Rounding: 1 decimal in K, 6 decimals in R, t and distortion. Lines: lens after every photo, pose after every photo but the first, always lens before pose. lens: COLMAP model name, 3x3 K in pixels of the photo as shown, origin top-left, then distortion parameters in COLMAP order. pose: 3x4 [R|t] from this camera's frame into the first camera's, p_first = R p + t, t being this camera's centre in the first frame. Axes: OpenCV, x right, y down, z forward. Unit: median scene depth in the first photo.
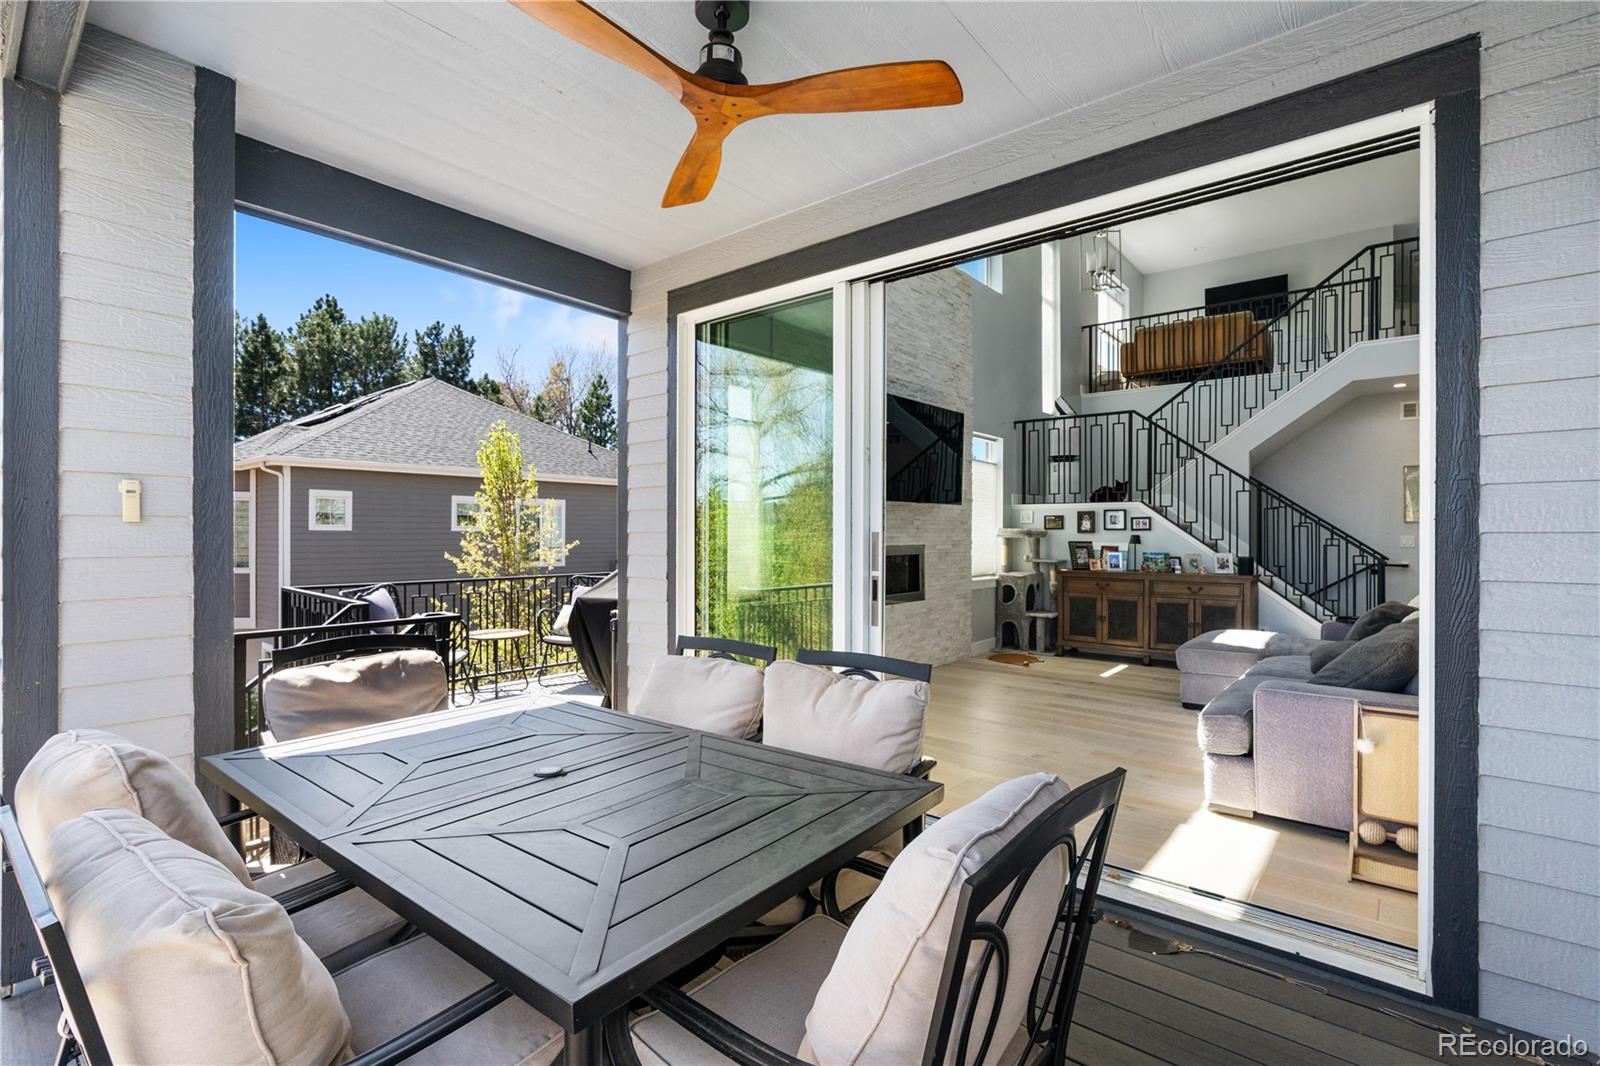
lens RADIAL K [[726.8, 0, 800.0], [0, 726.8, 533.0], [0, 0, 1]] dist [-0.008784, 0.000797]
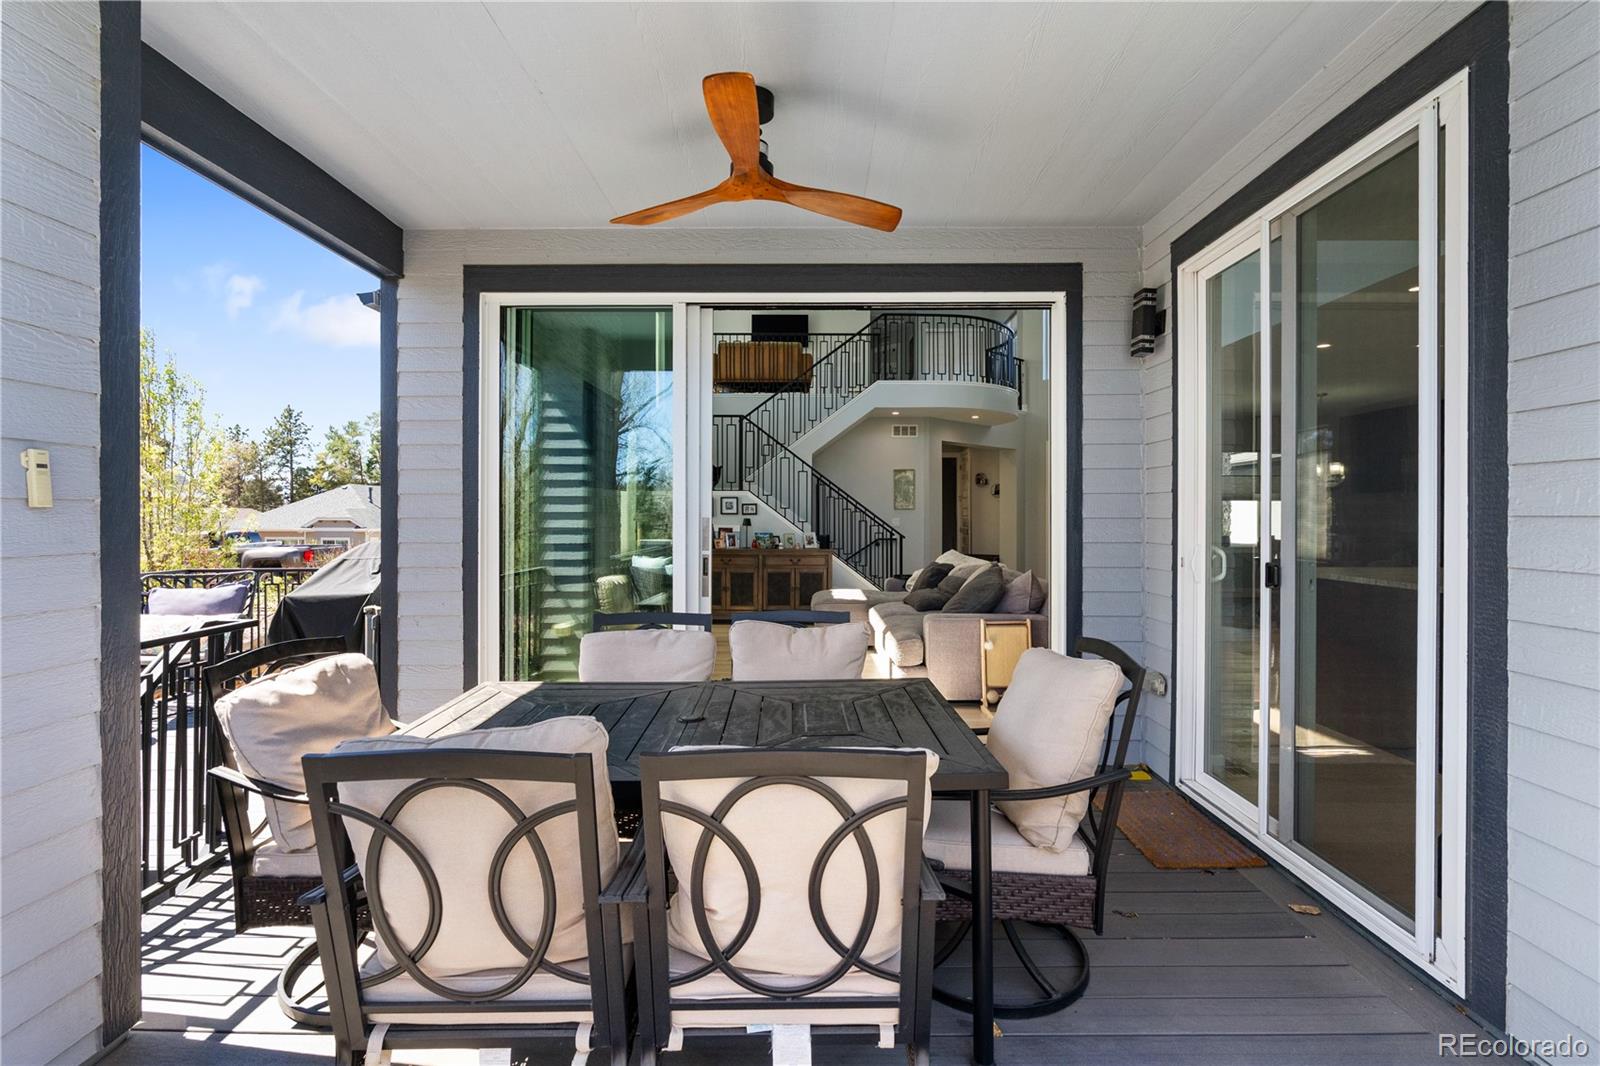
lens RADIAL K [[744.3, 0, 807.3], [0, 744.3, 515.4], [0, 0, 1]] dist [-0.001374, 0.000247]
pose [[0.768004, -0.000240, 0.640445, -0.276554], [0.000351, 1.000000, -0.000046, -0.002529], [-0.640445, 0.000260, 0.768004, -0.022158]]
